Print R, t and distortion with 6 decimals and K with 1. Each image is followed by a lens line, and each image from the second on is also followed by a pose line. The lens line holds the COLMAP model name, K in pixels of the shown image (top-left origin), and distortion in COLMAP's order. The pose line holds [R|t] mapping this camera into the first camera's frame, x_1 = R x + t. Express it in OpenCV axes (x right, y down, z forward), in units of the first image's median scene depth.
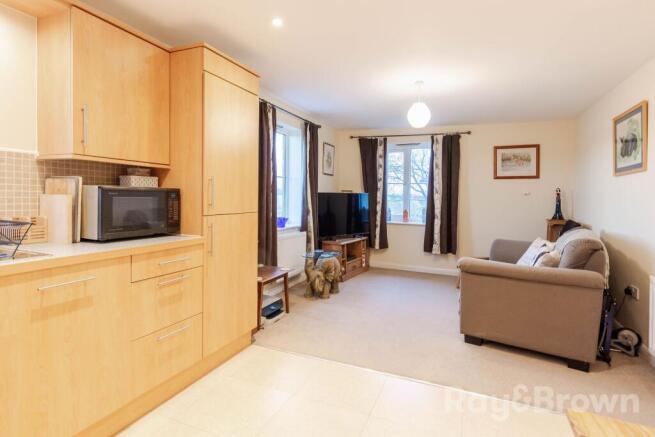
lens RADIAL K [[358.5, 0, 326.8], [0, 358.5, 195.4], [0, 0, 1]] dist [0.004270, 0.000747]
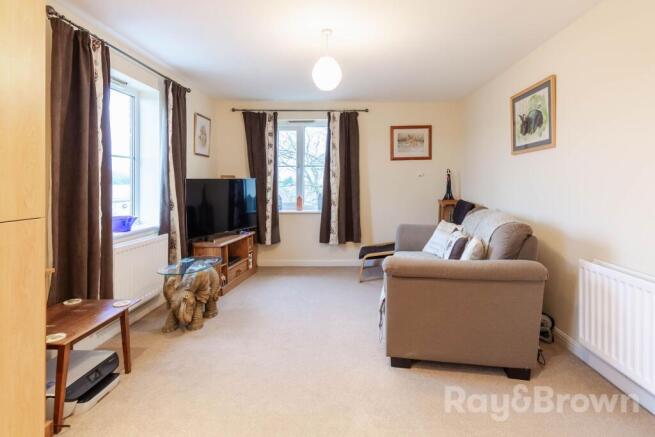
lens RADIAL K [[335.7, 0, 348.9], [0, 335.7, 176.8], [0, 0, 1]] dist [0.011568, -0.002348]
pose [[0.923026, -0.018974, 0.384269, 0.018957], [0.023876, 0.999683, -0.007990, 0.002930], [-0.383995, 0.016550, 0.923187, 0.239220]]
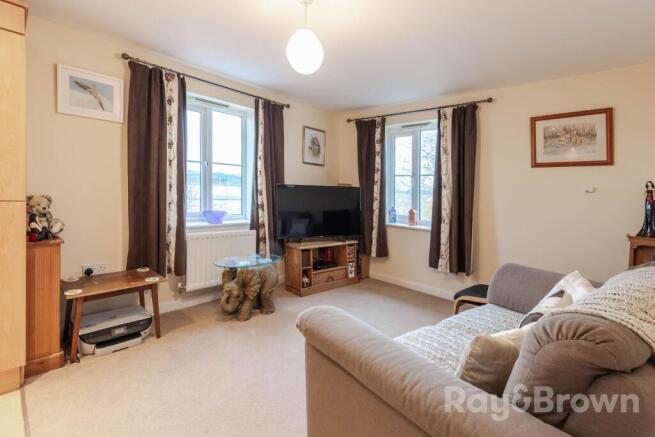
lens RADIAL K [[303.5, 0, 344.9], [0, 303.5, 186.8], [0, 0, 1]] dist [0.004778, 0.000855]
pose [[0.940520, 0.015205, -0.339399, 0.369107], [-0.023563, 0.999512, -0.020519, 0.009821], [0.338921, 0.027296, 0.940419, 0.401187]]
